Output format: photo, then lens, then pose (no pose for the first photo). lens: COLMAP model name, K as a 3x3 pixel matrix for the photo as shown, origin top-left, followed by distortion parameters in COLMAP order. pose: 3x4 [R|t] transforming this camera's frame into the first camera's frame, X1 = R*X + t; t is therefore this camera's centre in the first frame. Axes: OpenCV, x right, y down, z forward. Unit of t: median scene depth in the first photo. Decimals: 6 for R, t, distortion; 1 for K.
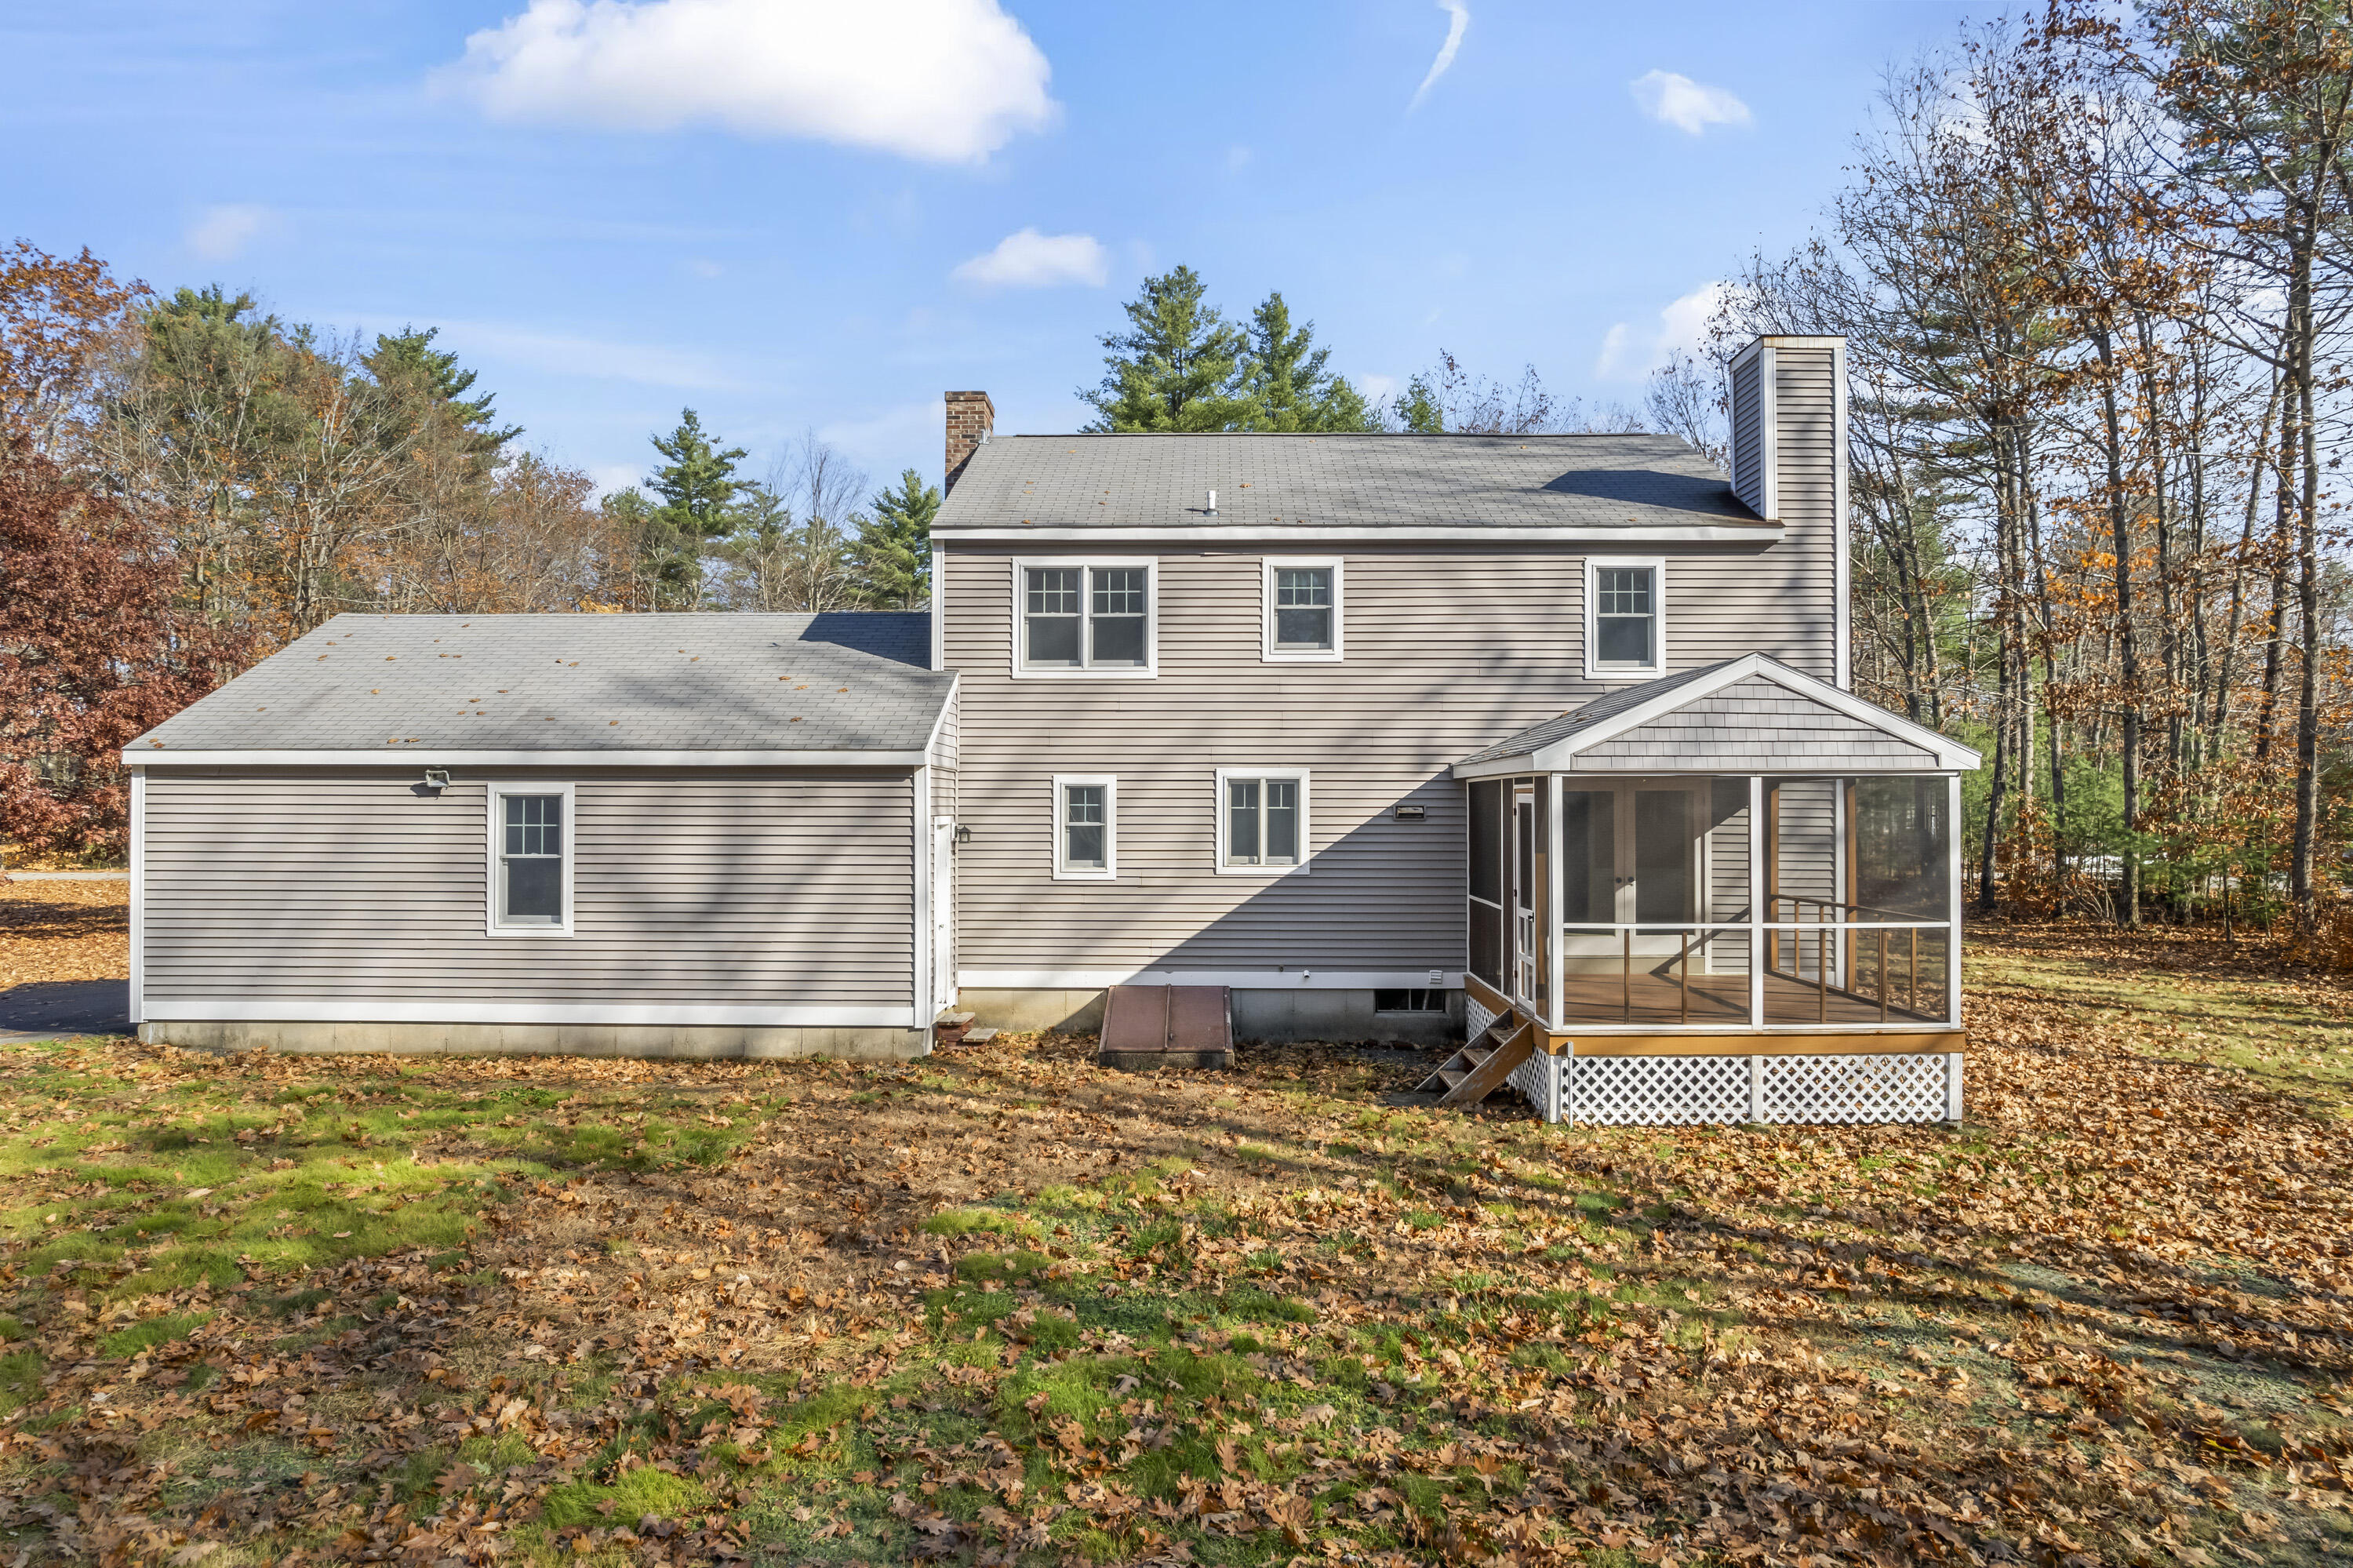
lens RADIAL K [[1502.7, 0, 1183.5], [0, 1502.7, 784.0], [0, 0, 1]] dist [-0.065216, 0.053845]
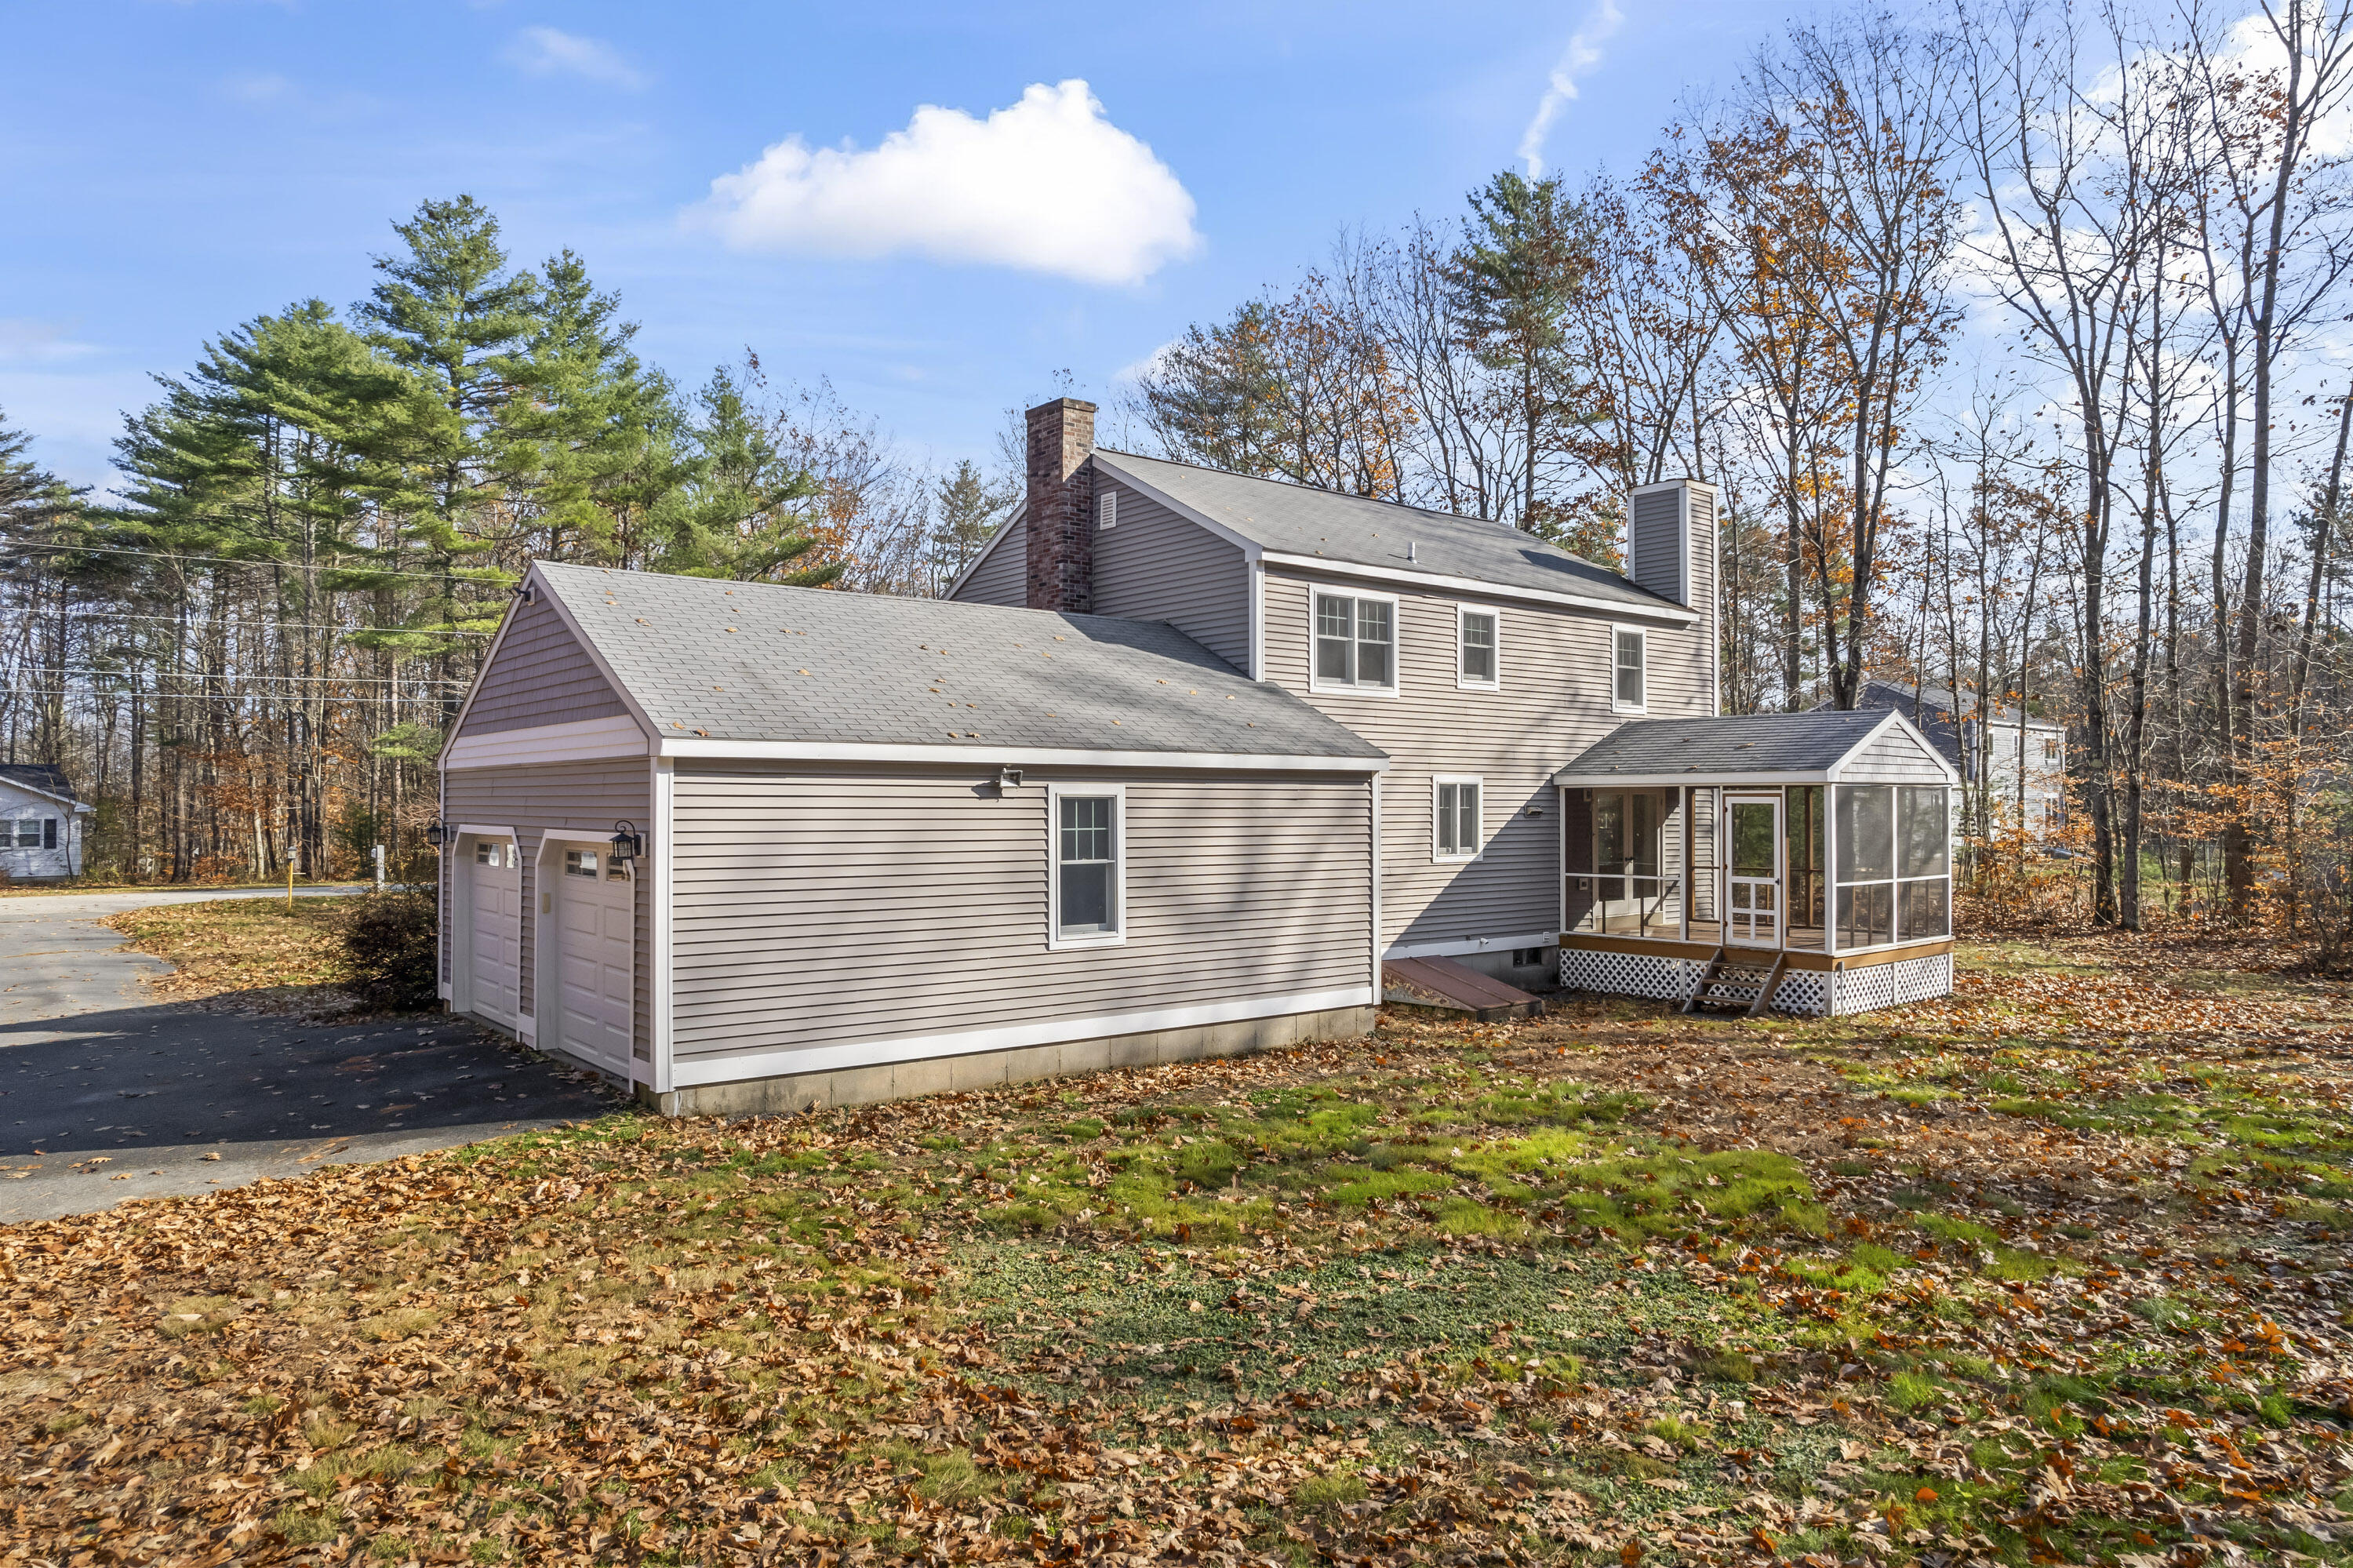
lens RADIAL K [[1502.7, 0, 1183.5], [0, 1502.7, 784.0], [0, 0, 1]] dist [-0.065216, 0.053845]
pose [[0.764768, 0.007270, 0.644265, -0.905684], [-0.007789, 0.999968, -0.002038, 0.000659], [-0.644259, -0.003460, 0.764800, 0.209249]]
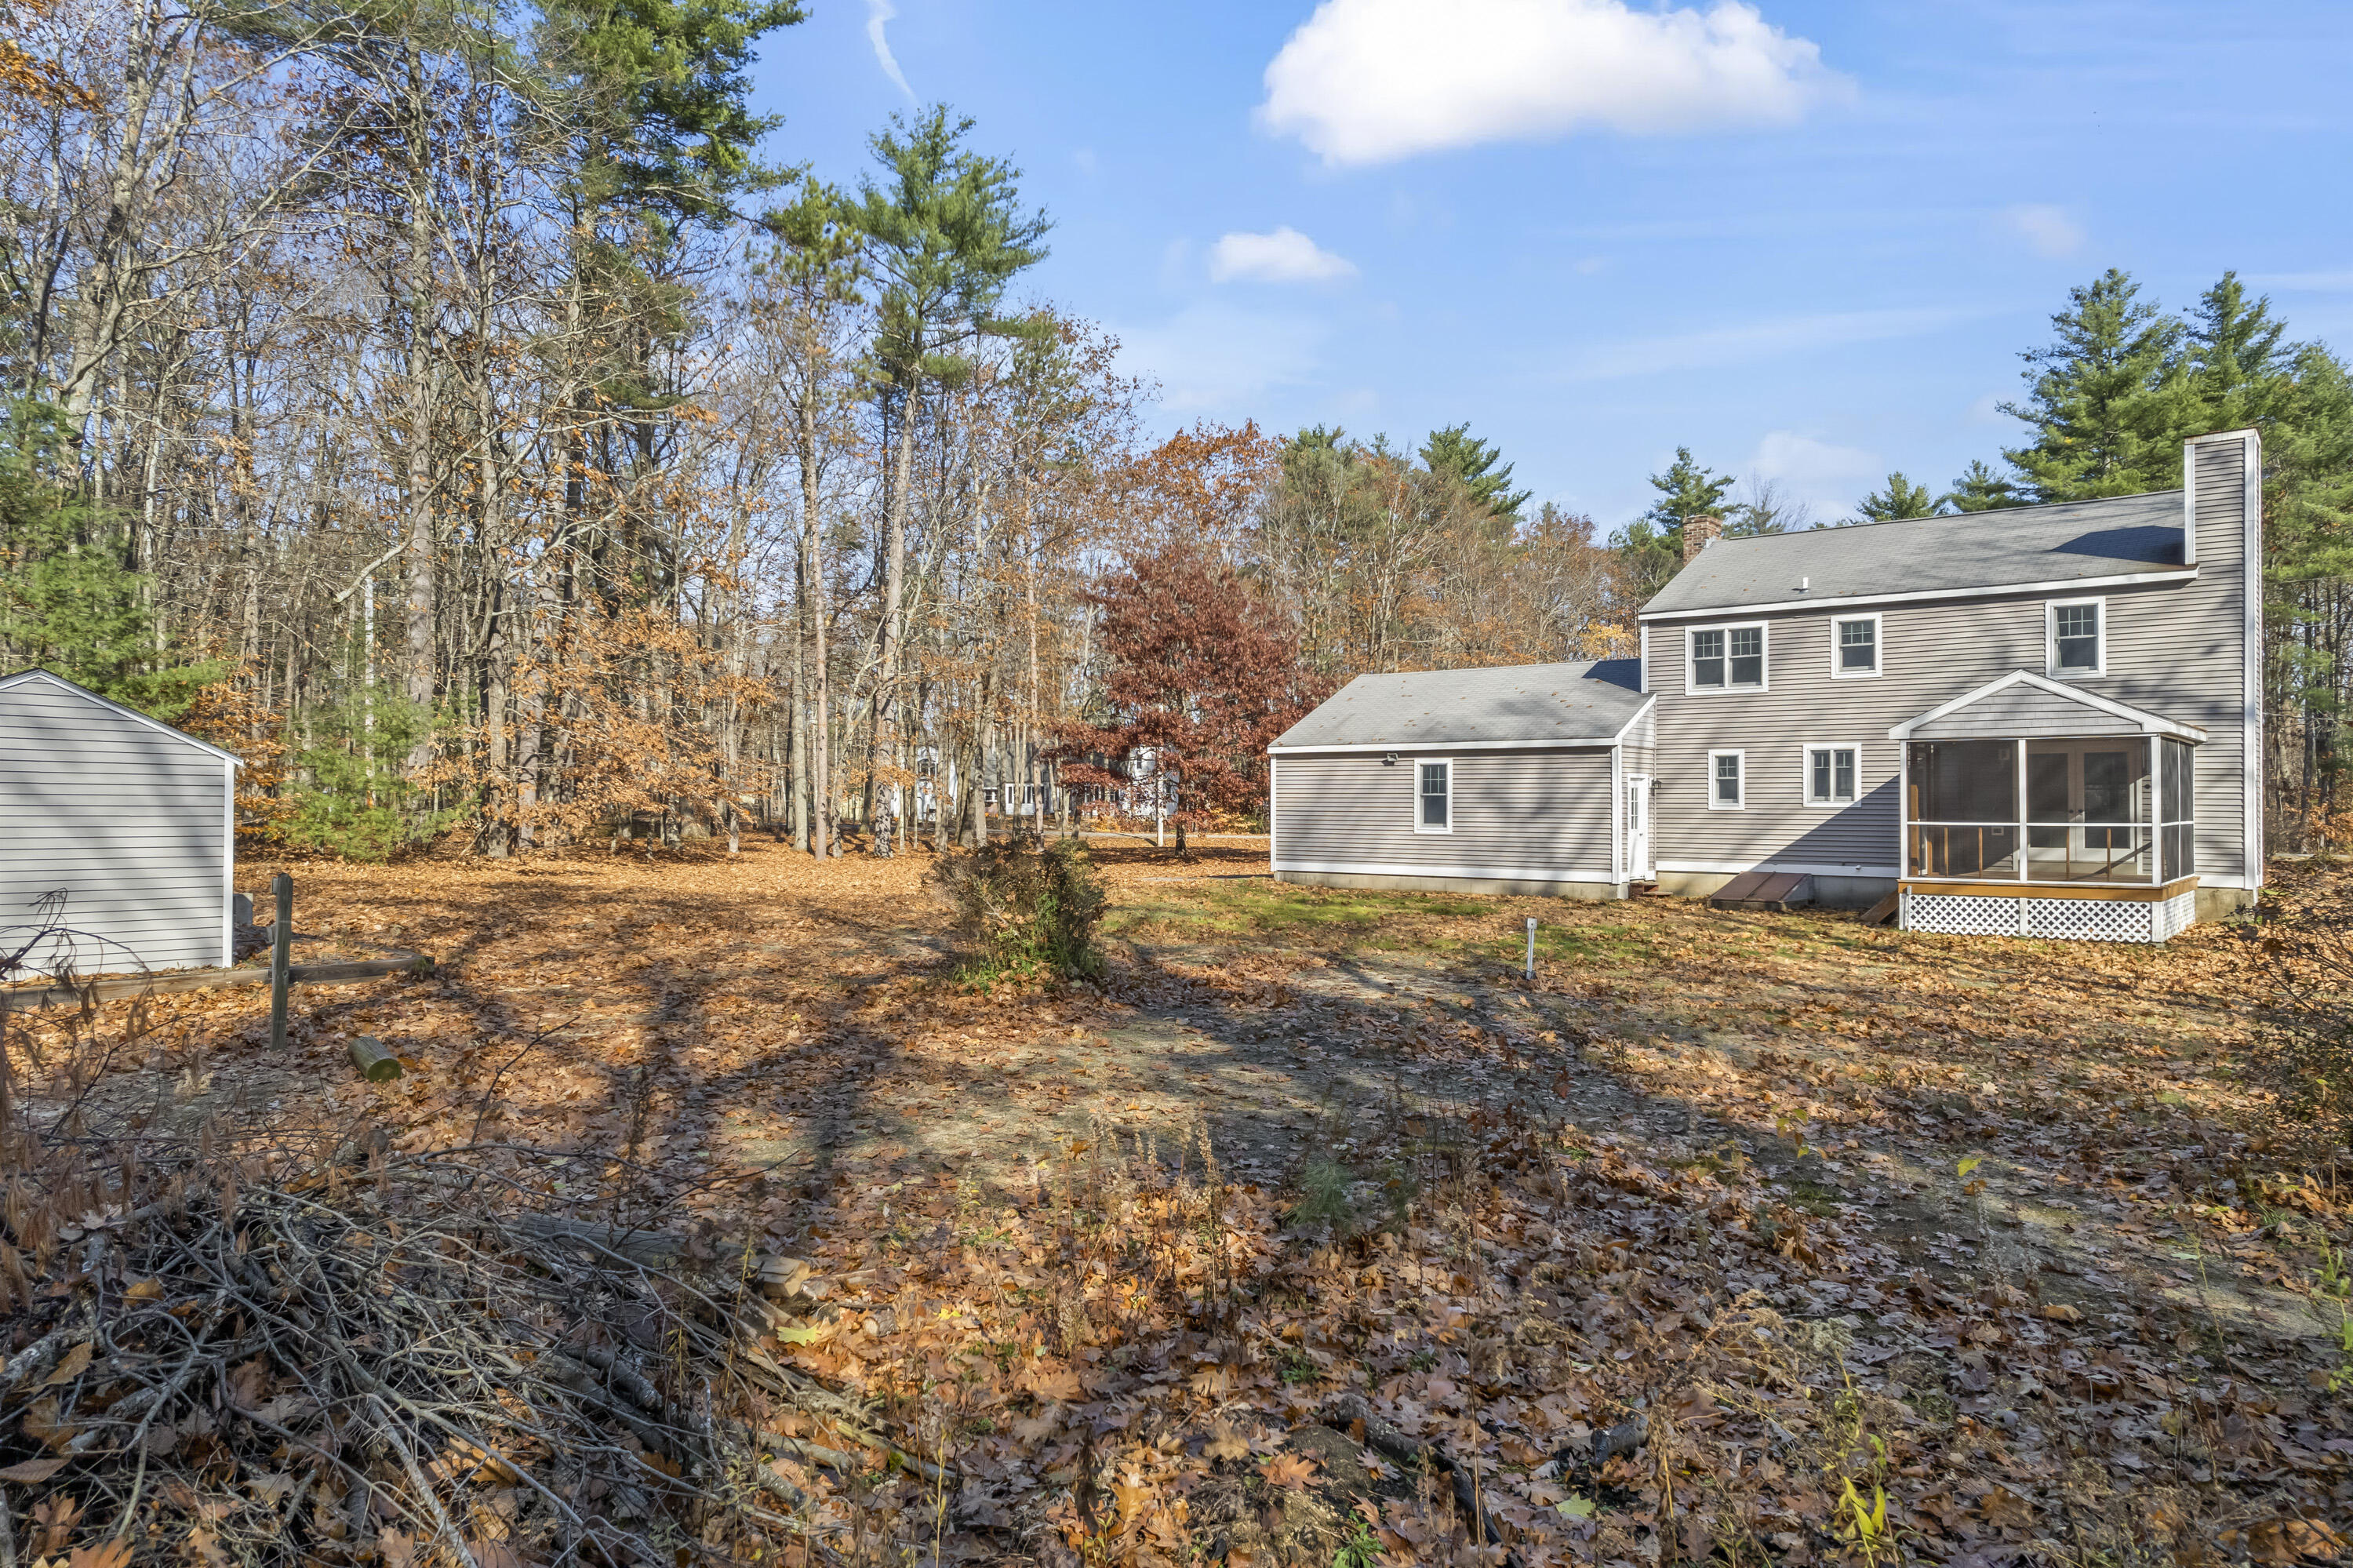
lens RADIAL K [[1473.1, 0, 1176.5], [0, 1473.1, 784.0], [0, 0, 1]] dist [-0.061152, -0.000762]
pose [[0.770867, -0.007295, -0.636954, 0.518943], [0.007577, 0.999969, -0.002283, 0.032792], [0.636951, -0.003067, 0.770898, -0.705047]]
